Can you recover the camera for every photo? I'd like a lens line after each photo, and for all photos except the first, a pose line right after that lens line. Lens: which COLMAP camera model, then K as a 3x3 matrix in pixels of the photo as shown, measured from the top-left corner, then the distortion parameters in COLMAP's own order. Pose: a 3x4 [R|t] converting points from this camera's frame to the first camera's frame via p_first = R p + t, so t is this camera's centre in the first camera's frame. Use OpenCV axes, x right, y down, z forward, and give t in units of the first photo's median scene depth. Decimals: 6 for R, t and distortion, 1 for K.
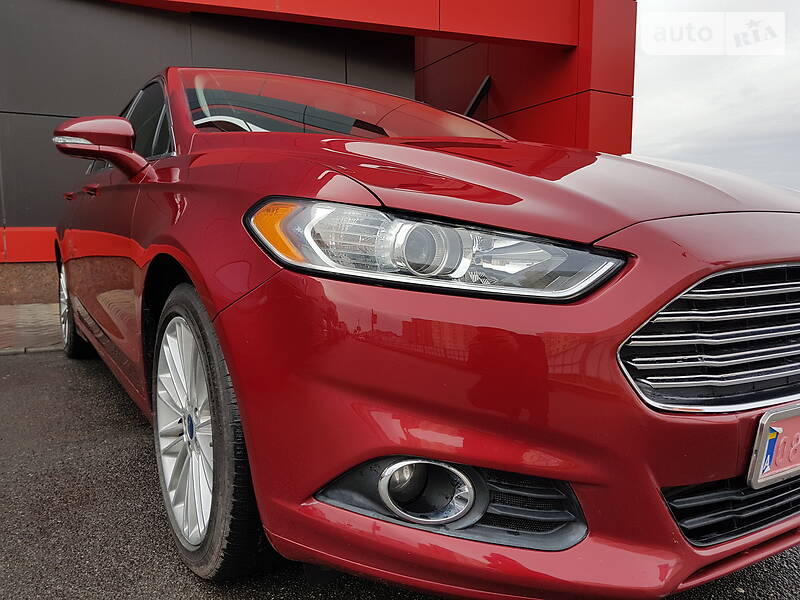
lens RADIAL K [[619.5, 0, 404.4], [0, 619.5, 305.8], [0, 0, 1]] dist [0.120558, -0.187332]
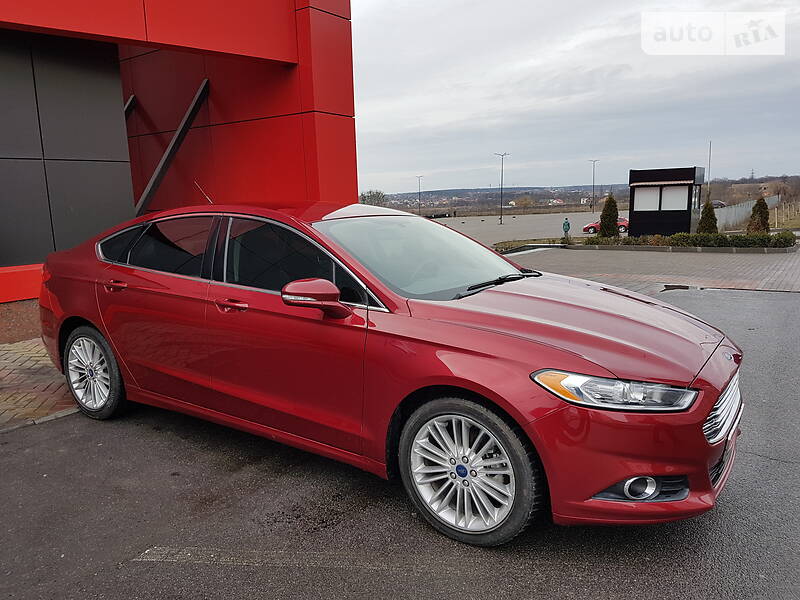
lens RADIAL K [[619.5, 0, 389.1], [0, 619.5, 299.4], [0, 0, 1]] dist [0.120558, -0.187332]
pose [[0.923099, -0.074163, 0.377345, -1.770135], [0.055981, 0.996691, 0.058942, -0.662364], [-0.380467, -0.033285, 0.924195, -0.954756]]
